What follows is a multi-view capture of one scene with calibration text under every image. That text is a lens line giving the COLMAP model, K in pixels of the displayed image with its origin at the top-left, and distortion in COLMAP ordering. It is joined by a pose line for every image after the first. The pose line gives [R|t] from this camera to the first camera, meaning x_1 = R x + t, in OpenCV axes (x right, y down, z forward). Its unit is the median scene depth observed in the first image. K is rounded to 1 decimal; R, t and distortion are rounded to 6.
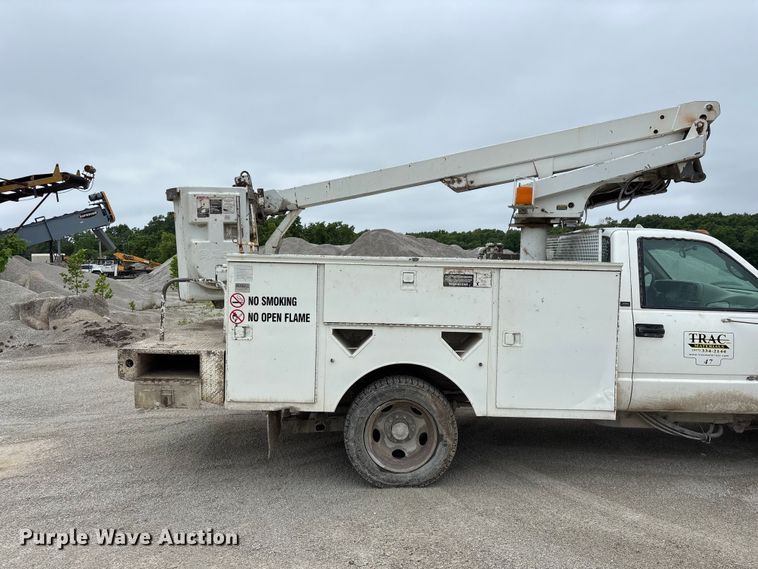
lens RADIAL K [[571.8, 0, 379.0], [0, 571.8, 284.5], [0, 0, 1]] dist [0.075489, -0.083104]
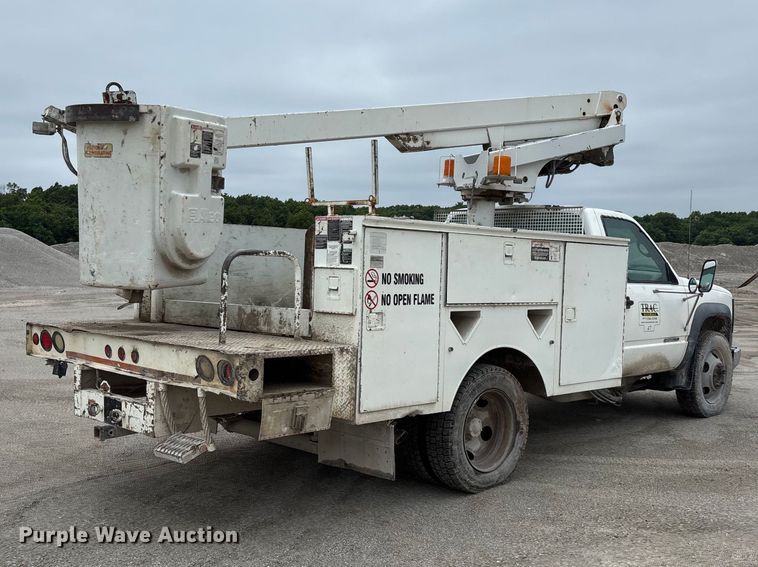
lens RADIAL K [[861.6, 0, 388.2], [0, 861.6, 302.1], [0, 0, 1]] dist [0.173114, -0.603115]
pose [[0.693888, -0.031694, 0.719385, -0.867370], [0.018285, 0.999484, 0.026398, 0.024308], [-0.719851, -0.005164, 0.694109, 0.162493]]
